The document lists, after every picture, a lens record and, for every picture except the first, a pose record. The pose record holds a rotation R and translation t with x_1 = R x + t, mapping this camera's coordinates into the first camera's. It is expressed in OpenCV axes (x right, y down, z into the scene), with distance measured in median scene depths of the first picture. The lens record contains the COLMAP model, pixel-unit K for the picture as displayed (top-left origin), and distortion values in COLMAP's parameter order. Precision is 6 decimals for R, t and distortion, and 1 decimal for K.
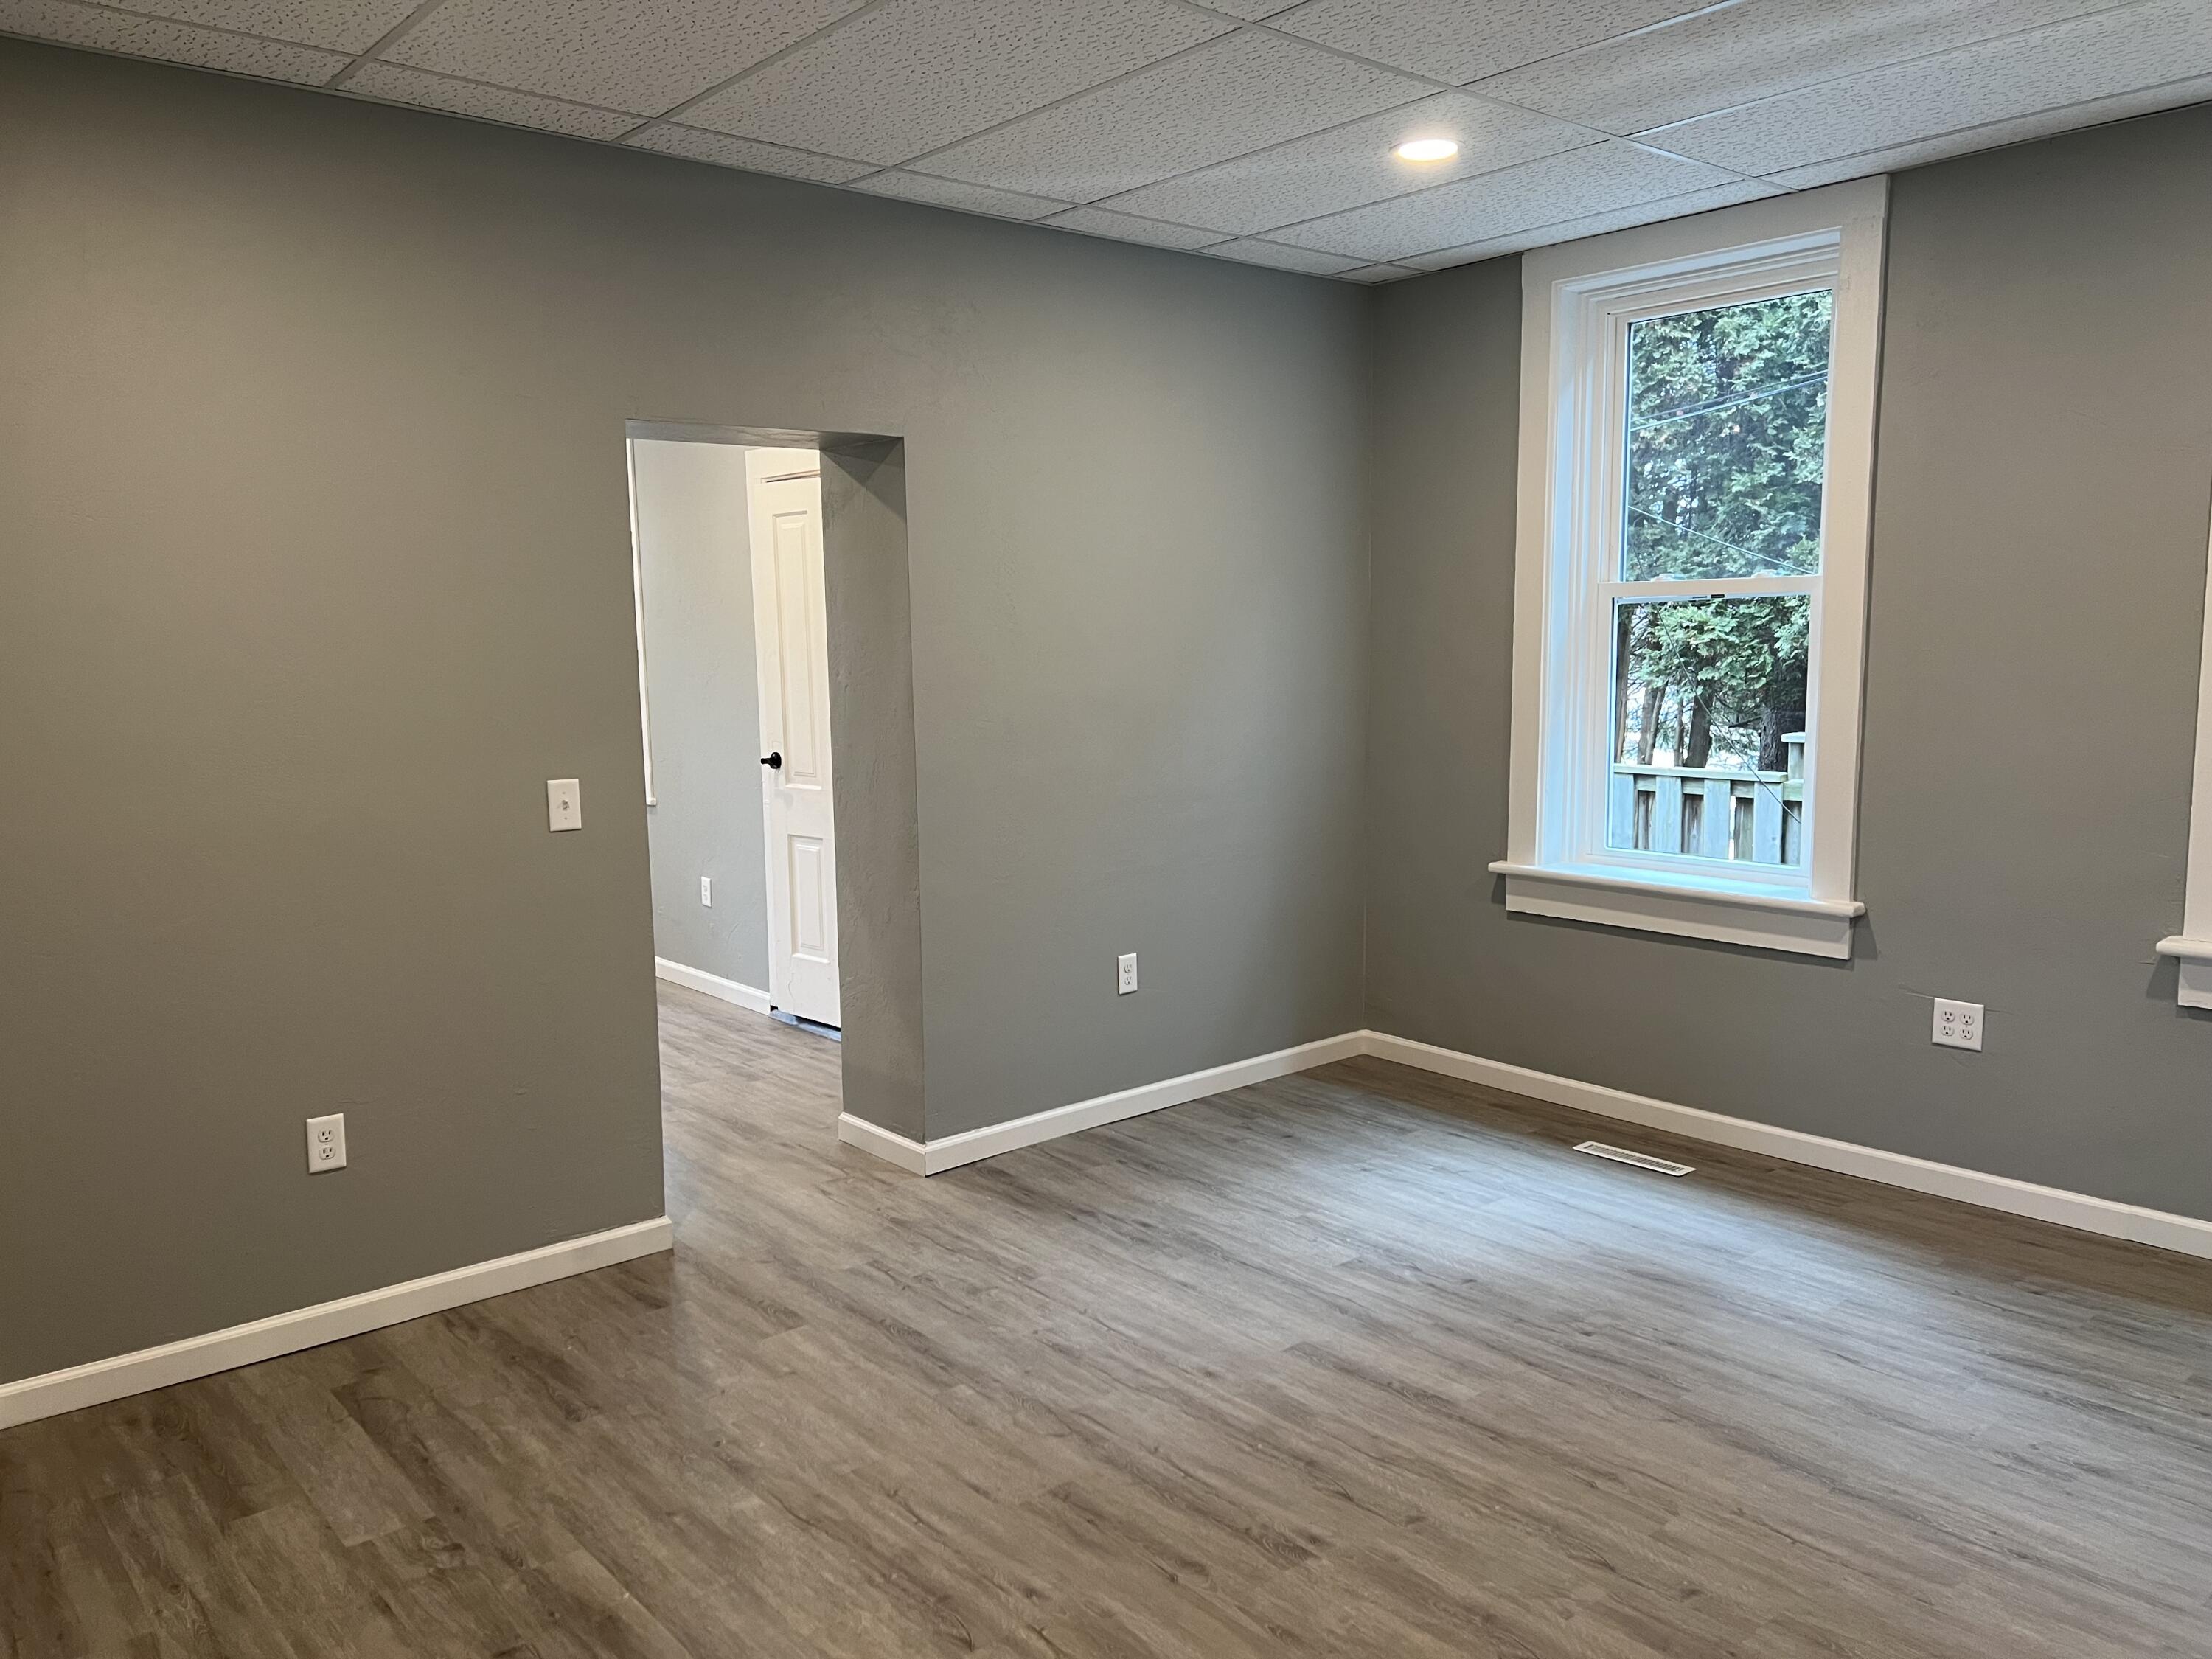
lens RADIAL K [[1665.3, 0, 1104.5], [0, 1665.3, 811.9], [0, 0, 1]] dist [0.046022, -0.025424]
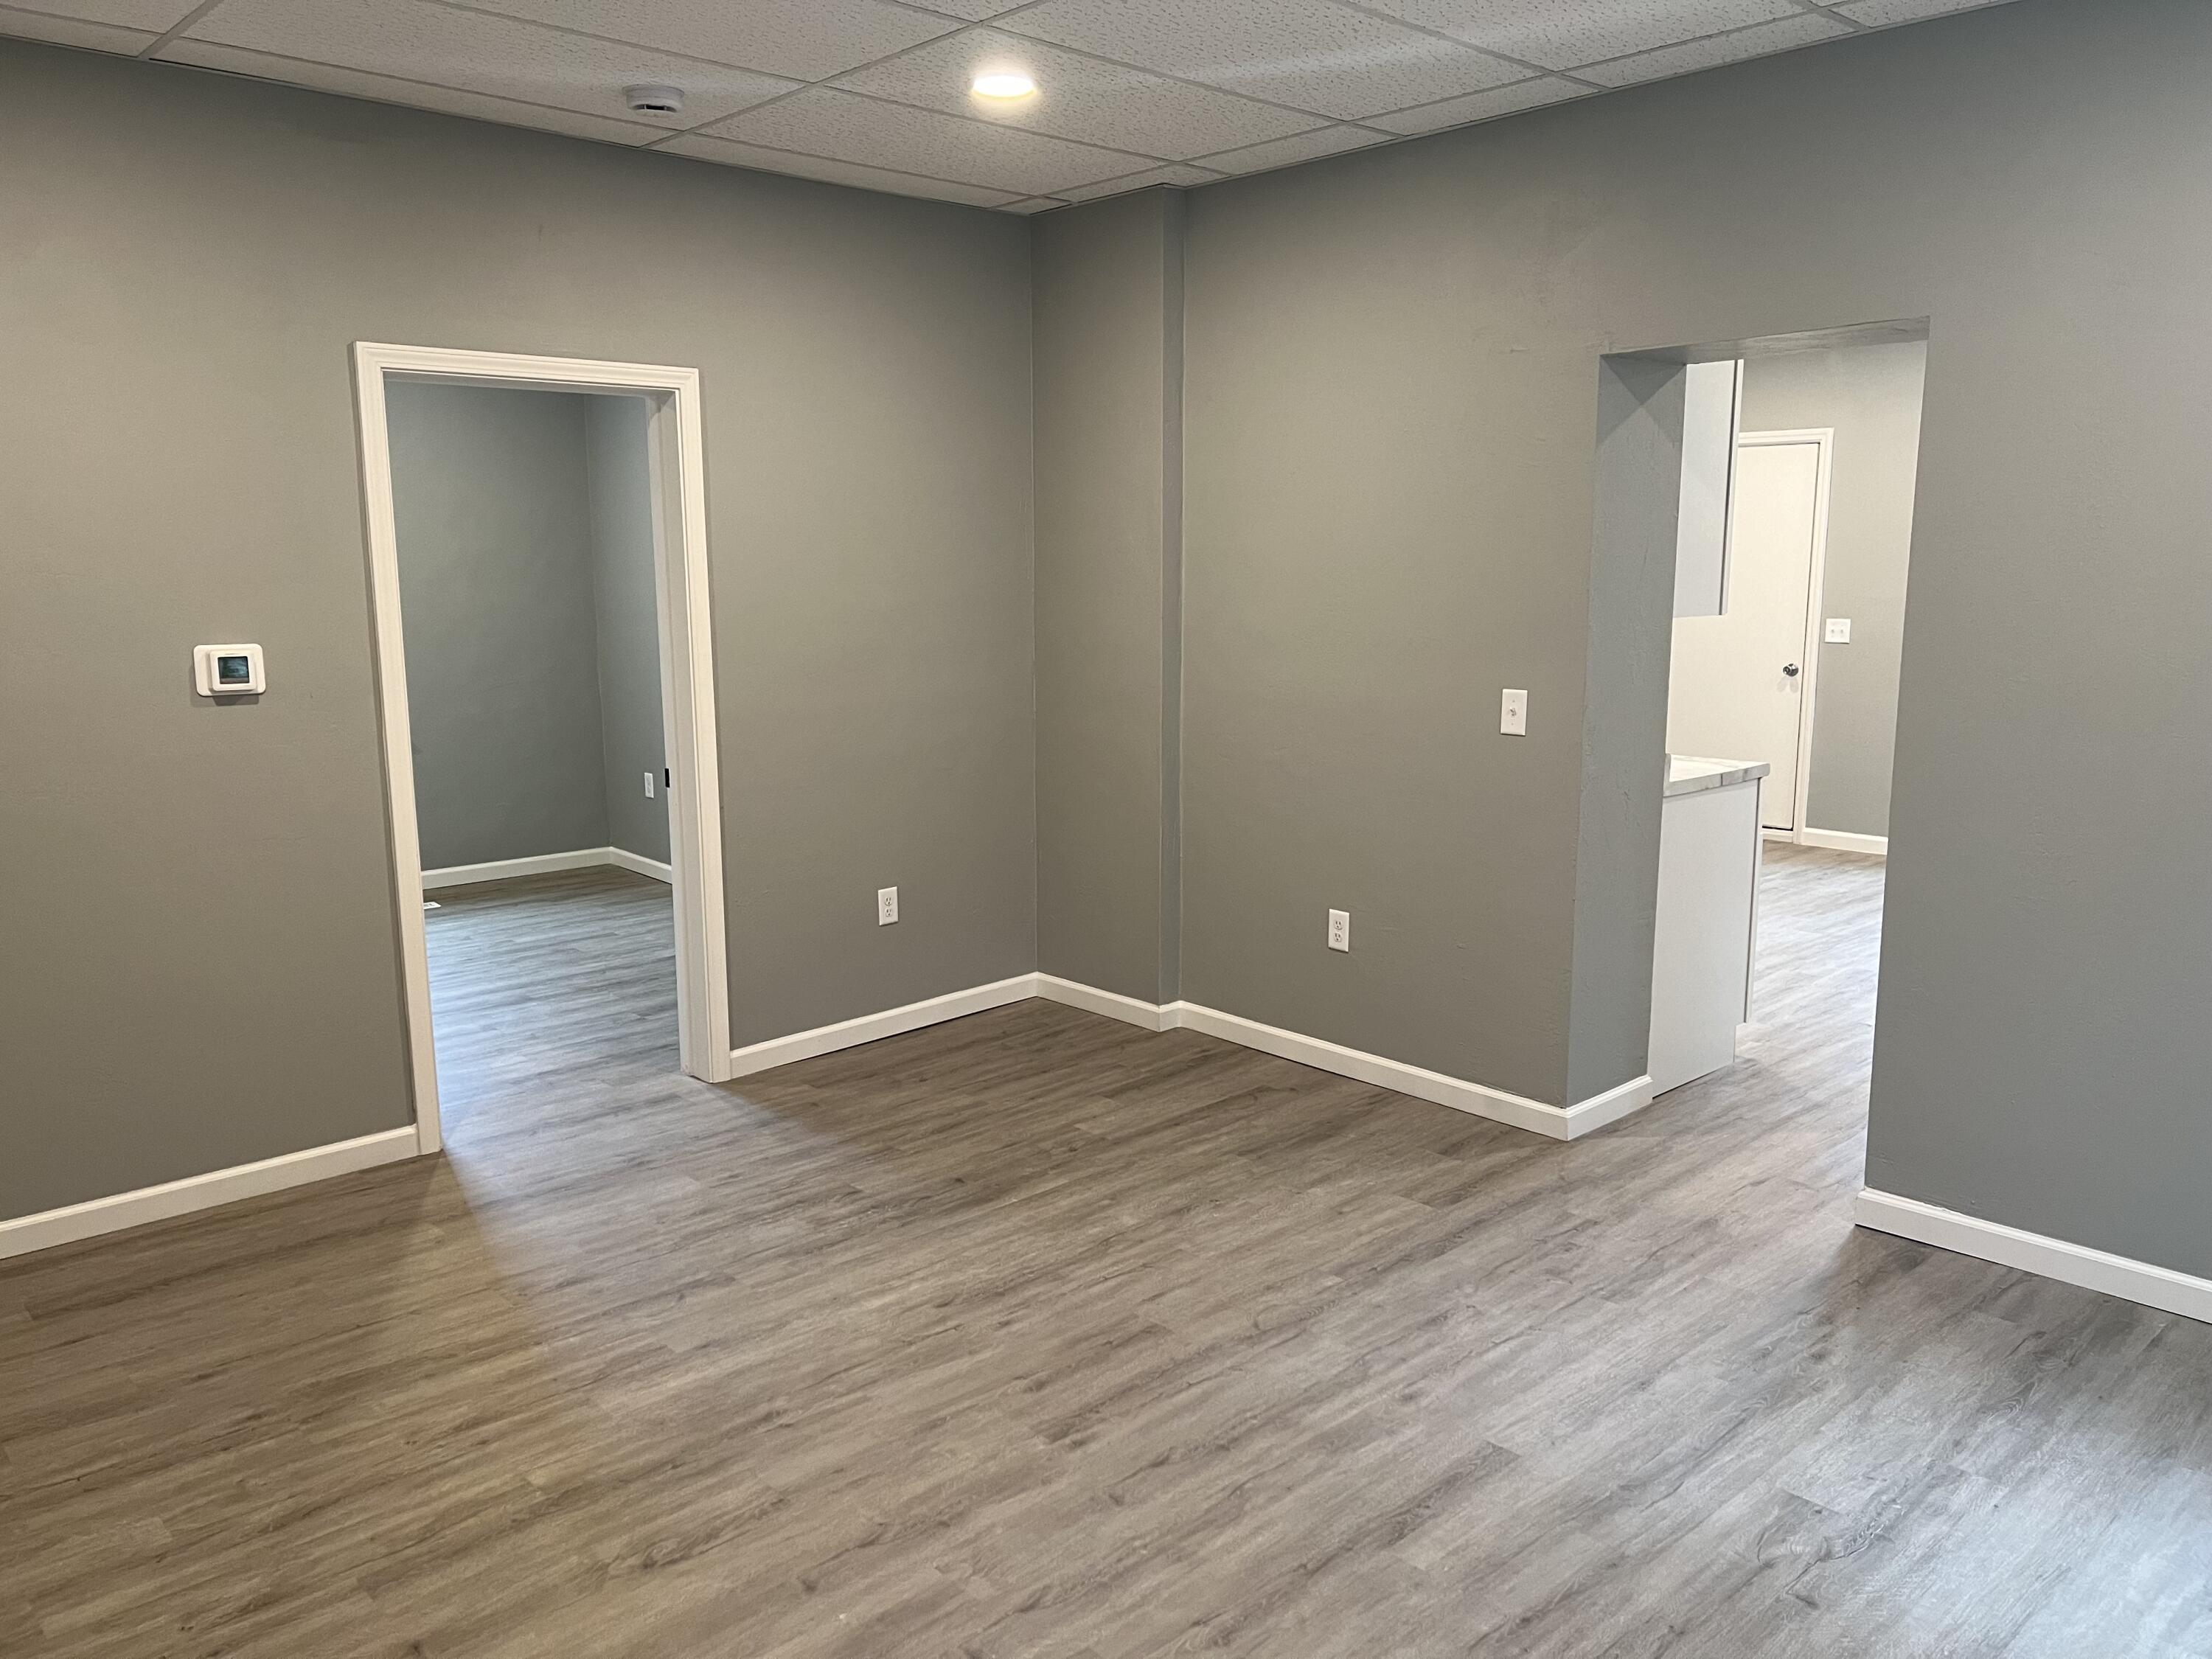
lens RADIAL K [[1665.3, 0, 1108.3], [0, 1665.3, 843.7], [0, 0, 1]] dist [0.046022, -0.025424]
pose [[0.048183, 0.192547, -0.980104, 0.907522], [-0.113596, 0.975934, 0.186144, -0.111576], [0.992358, 0.102367, 0.068896, 0.756871]]
